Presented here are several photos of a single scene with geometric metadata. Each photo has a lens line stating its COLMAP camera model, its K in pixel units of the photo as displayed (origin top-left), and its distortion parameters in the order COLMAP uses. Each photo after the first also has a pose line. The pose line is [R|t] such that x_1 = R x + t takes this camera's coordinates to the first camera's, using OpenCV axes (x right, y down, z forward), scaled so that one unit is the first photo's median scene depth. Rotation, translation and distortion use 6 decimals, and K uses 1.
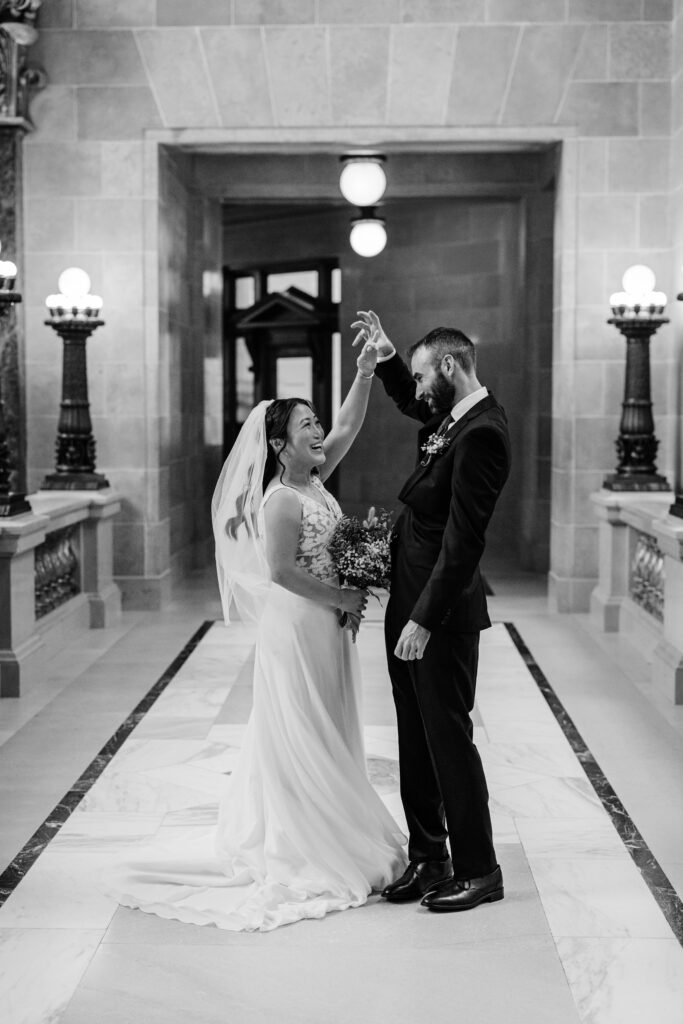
lens RADIAL K [[1519.2, 0, 341.5], [0, 1519.2, 512.0], [0, 0, 1]] dist [0.013820, 0.051711]
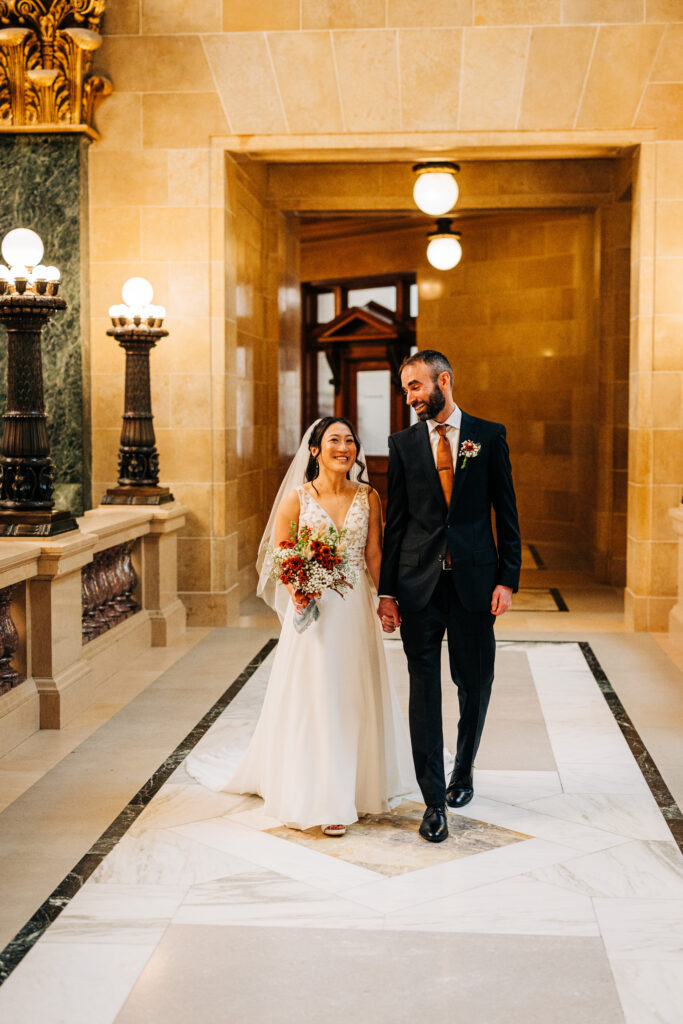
lens RADIAL K [[1421.8, 0, 370.3], [0, 1421.8, 506.6], [0, 0, 1]] dist [0.011335, -0.001384]
pose [[0.999272, 0.001946, -0.038111, 0.008668], [-0.002208, 0.999974, -0.006827, -0.006741], [0.038097, 0.006906, 0.999250, 0.089426]]
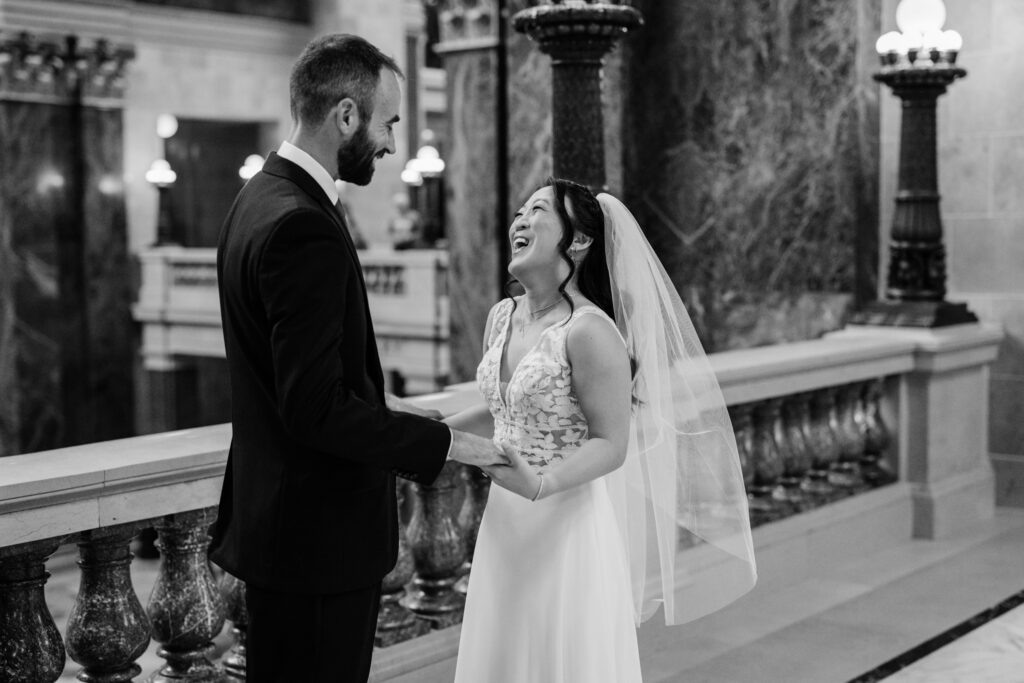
lens RADIAL K [[1519.2, 0, 512.0], [0, 1519.2, 341.5], [0, 0, 1]] dist [0.013820, 0.051711]
pose [[0.794977, 0.039809, -0.605333, 0.086672], [-0.031640, 0.999207, 0.024159, -0.017650], [0.605814, -0.000053, 0.795606, 0.349546]]
